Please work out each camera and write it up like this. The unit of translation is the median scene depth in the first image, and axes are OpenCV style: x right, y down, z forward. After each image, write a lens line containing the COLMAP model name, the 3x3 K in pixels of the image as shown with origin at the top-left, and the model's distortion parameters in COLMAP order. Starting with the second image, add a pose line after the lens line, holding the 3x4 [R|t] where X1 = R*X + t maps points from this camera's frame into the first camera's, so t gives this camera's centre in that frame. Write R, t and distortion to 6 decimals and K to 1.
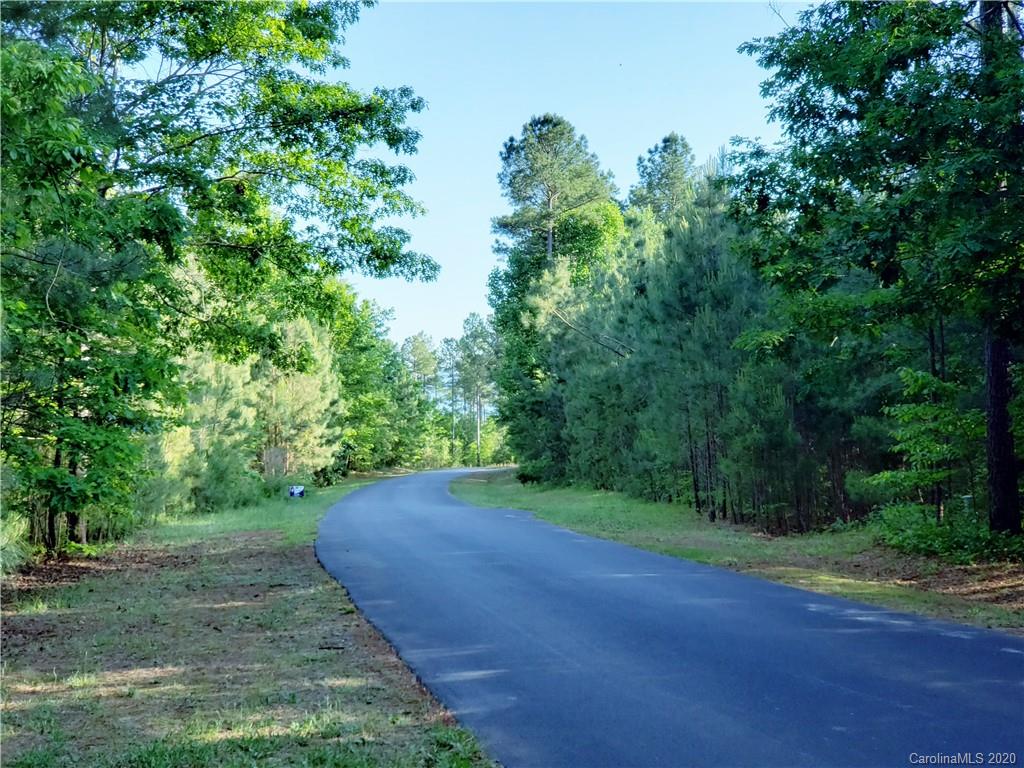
lens RADIAL K [[1564.2, 0, 512.0], [0, 1564.2, 384.0], [0, 0, 1]] dist [0.184668, 0.003103]
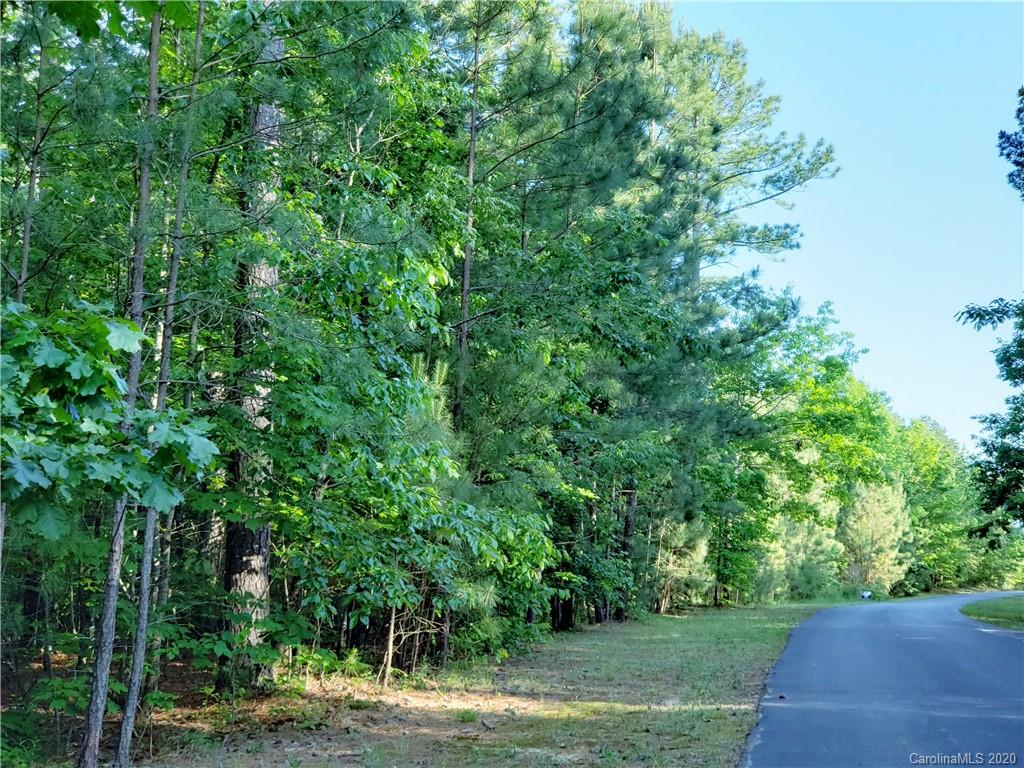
lens RADIAL K [[1557.2, 0, 512.0], [0, 1557.2, 384.0], [0, 0, 1]] dist [-0.309481, -0.011154]
pose [[0.917732, 0.008339, -0.397113, 0.100707], [-0.038820, 0.996876, -0.068780, -0.014613], [0.395299, 0.078537, 0.915189, -0.367396]]
